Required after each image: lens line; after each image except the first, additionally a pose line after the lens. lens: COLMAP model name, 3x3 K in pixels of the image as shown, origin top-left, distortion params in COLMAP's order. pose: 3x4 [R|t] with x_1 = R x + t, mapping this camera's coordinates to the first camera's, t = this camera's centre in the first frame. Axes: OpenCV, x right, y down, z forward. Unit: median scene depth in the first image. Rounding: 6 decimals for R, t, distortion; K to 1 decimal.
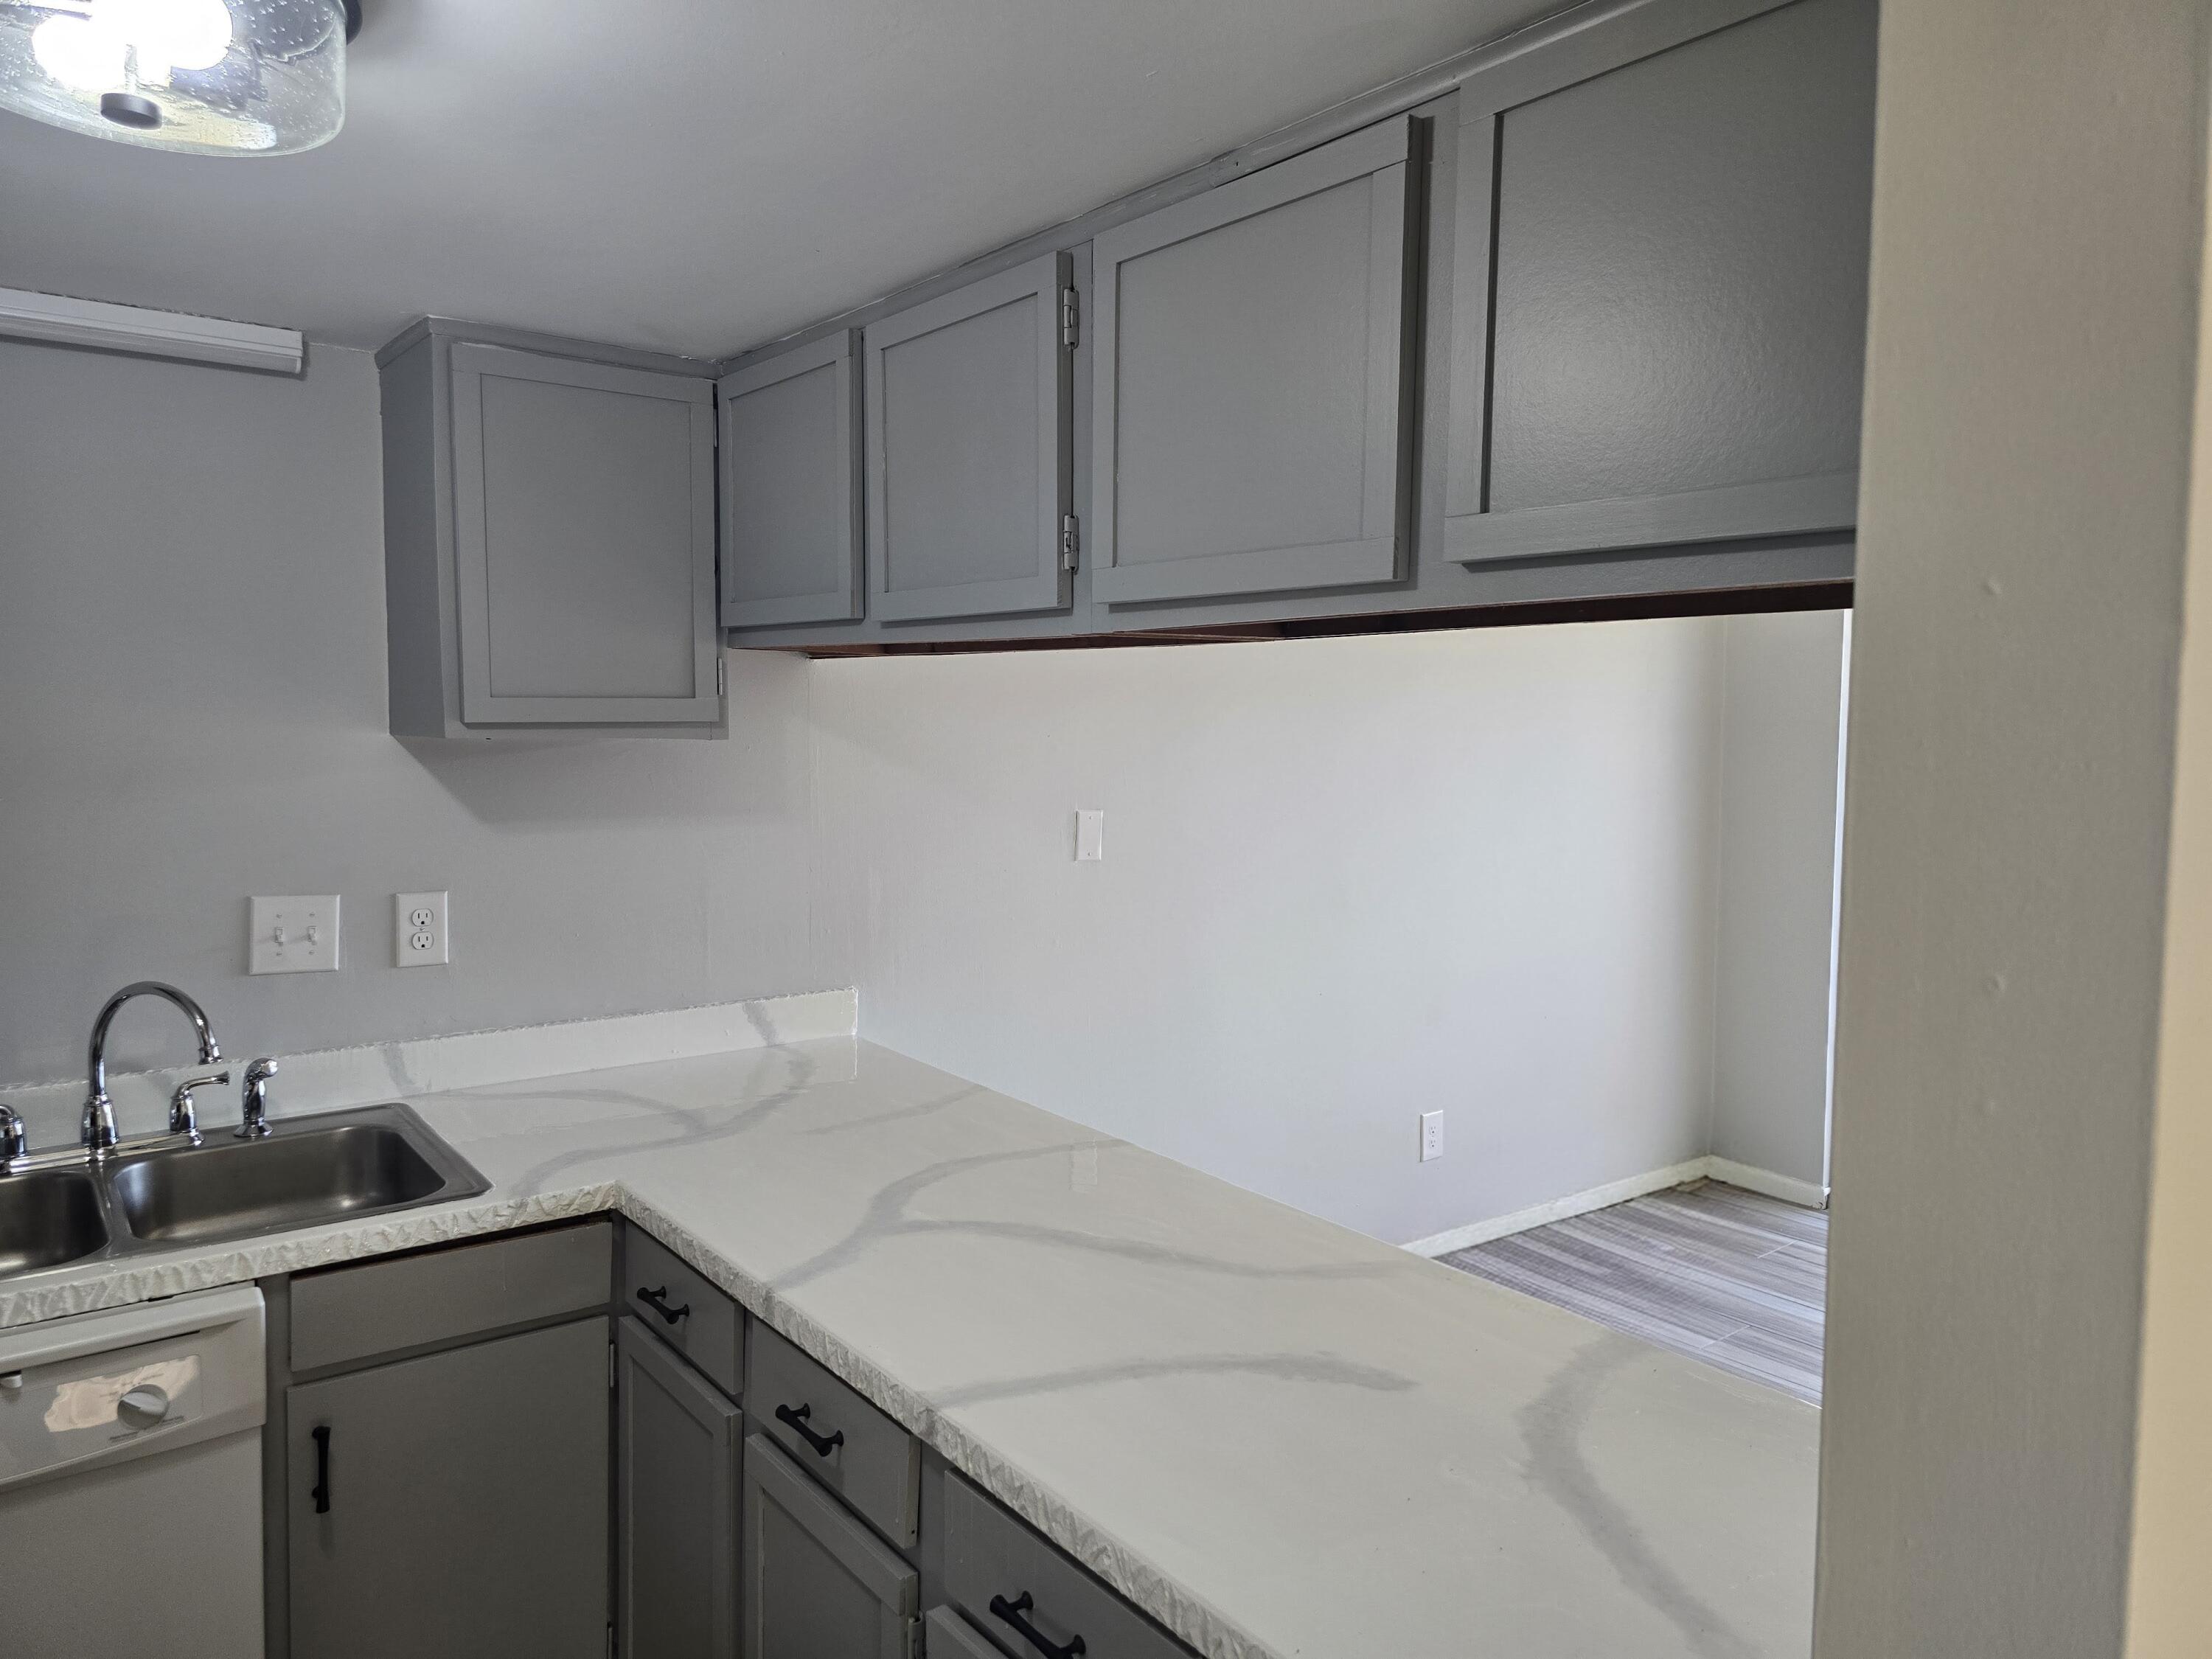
lens RADIAL K [[1494.4, 0, 1106.0], [0, 1494.4, 829.5], [0, 0, 1]] dist [0.080754, -0.063546]
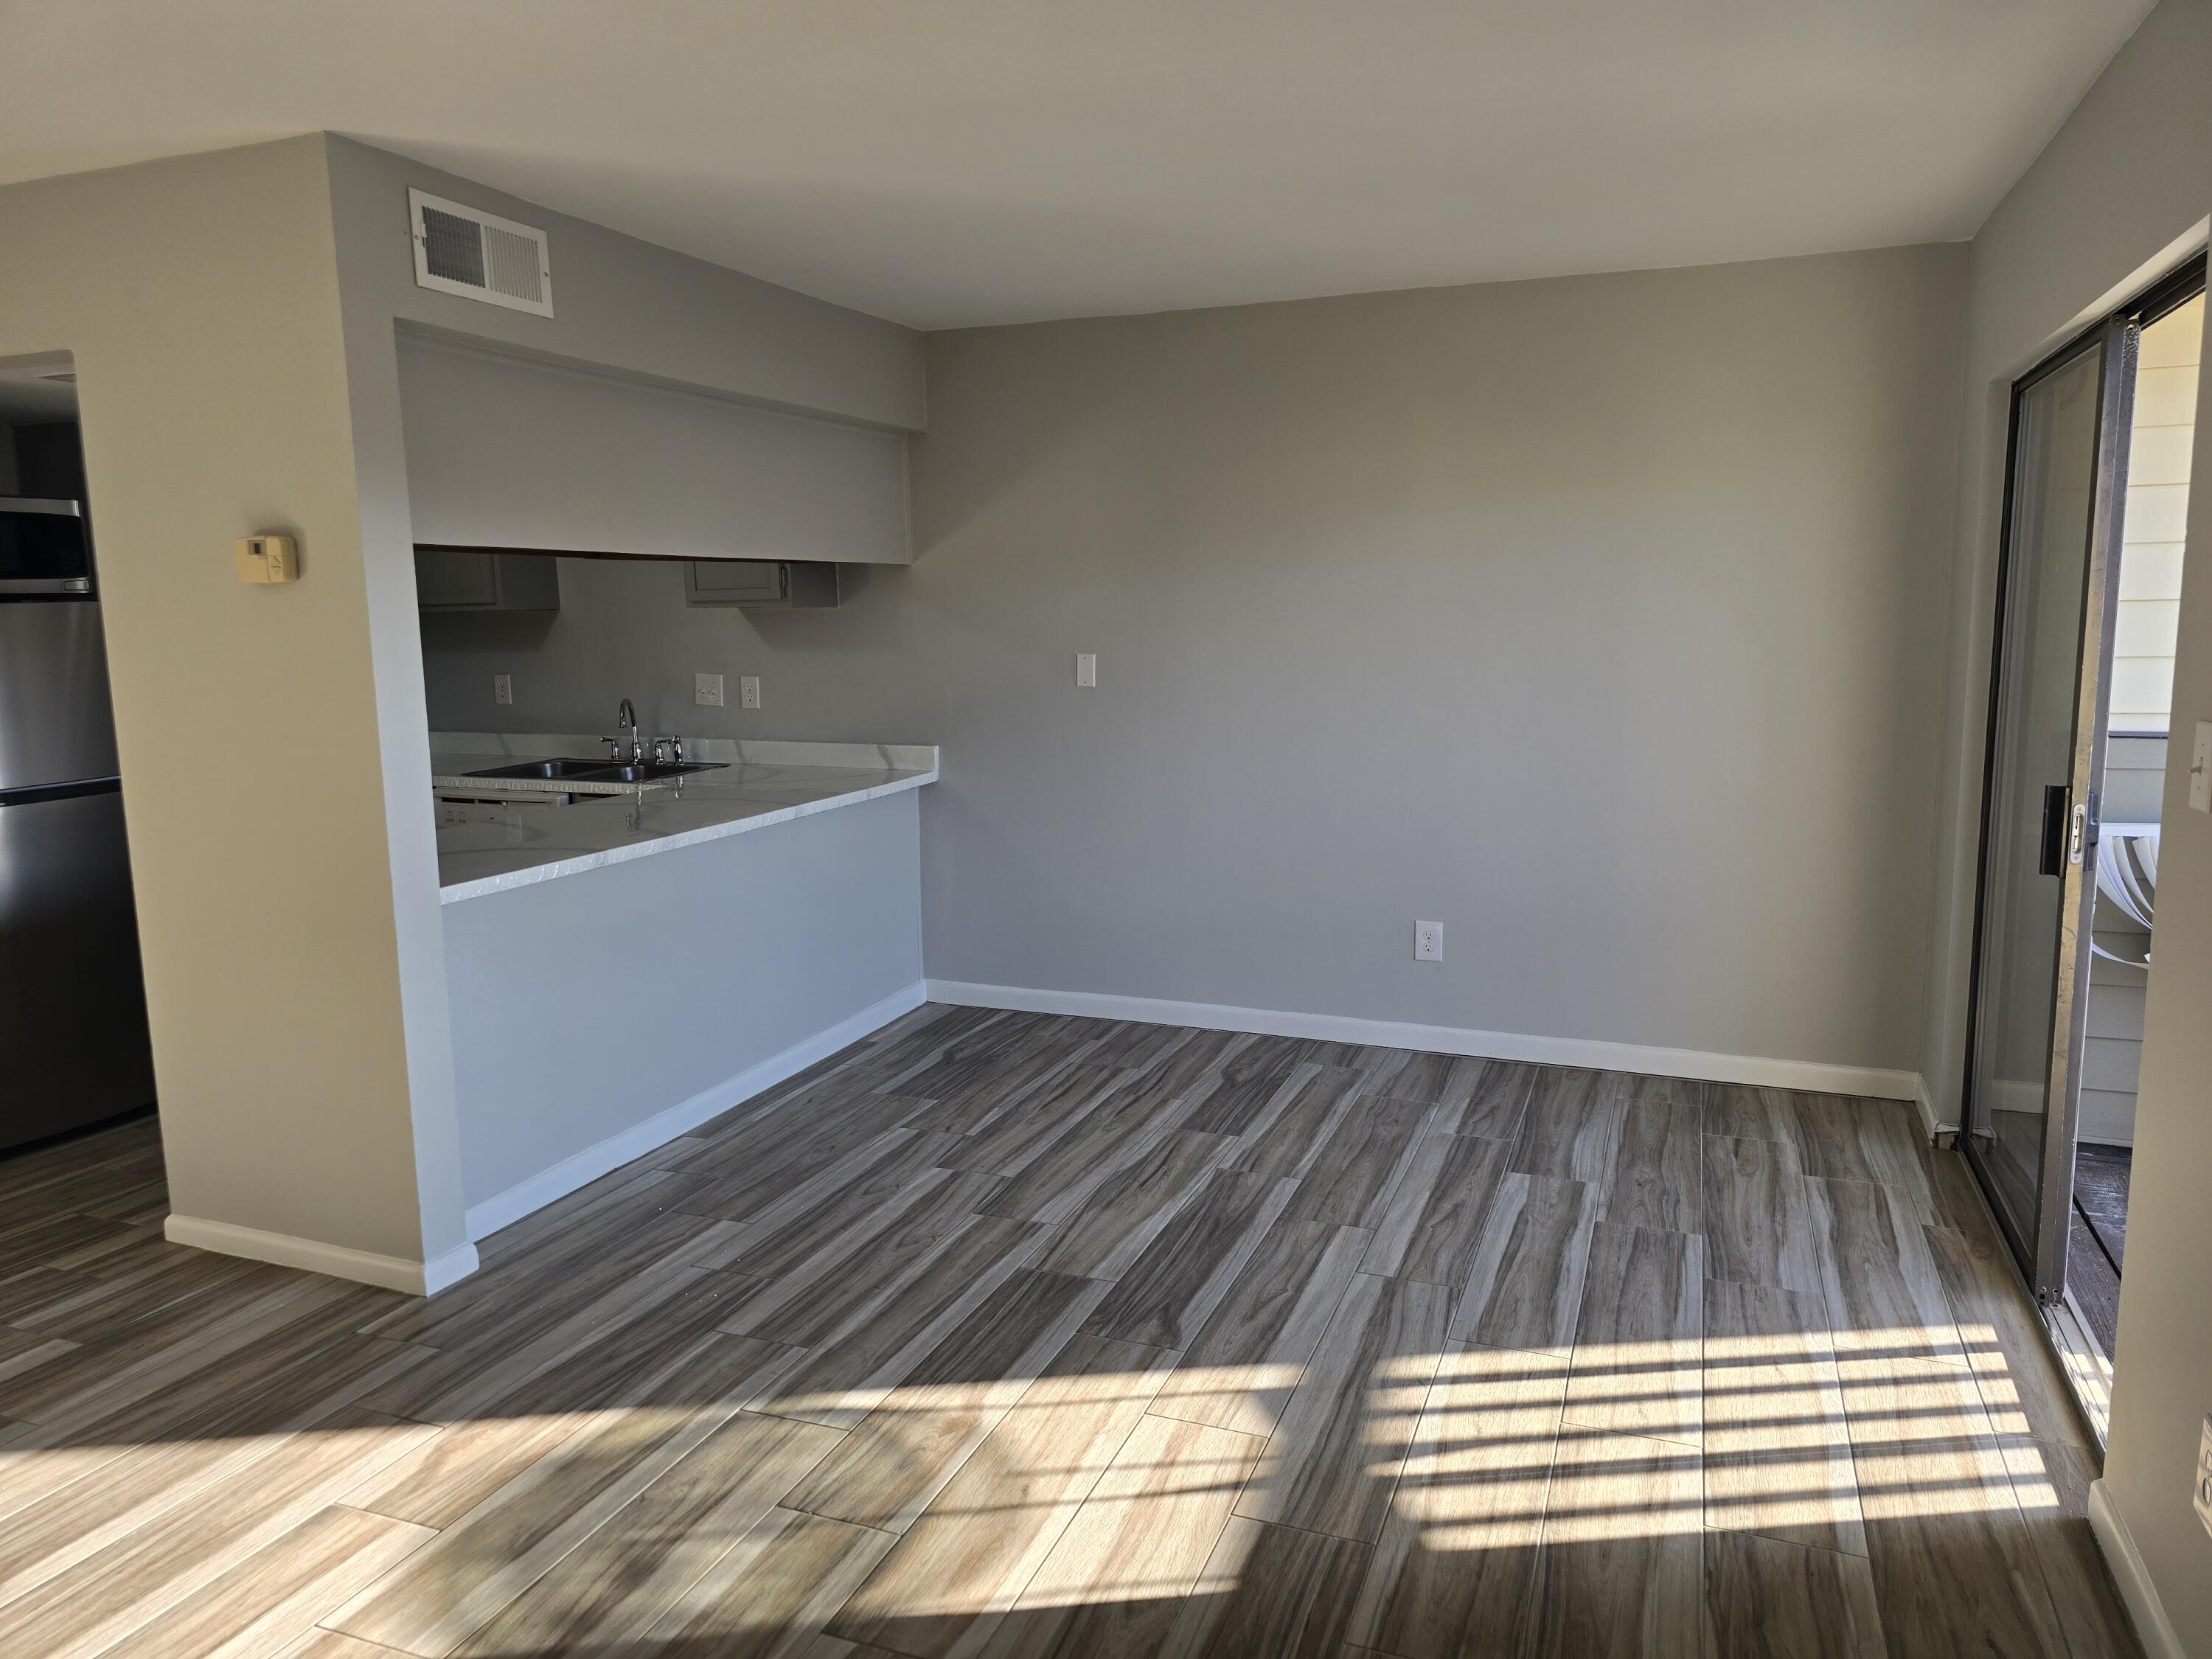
lens RADIAL K [[1494.4, 0, 1106.0], [0, 1494.4, 829.5], [0, 0, 1]] dist [0.080754, -0.063546]
pose [[0.506786, 0.112462, -0.854705, 2.327725], [-0.049987, 0.993620, 0.101101, 0.018258], [0.860622, -0.008512, 0.509174, 0.388427]]
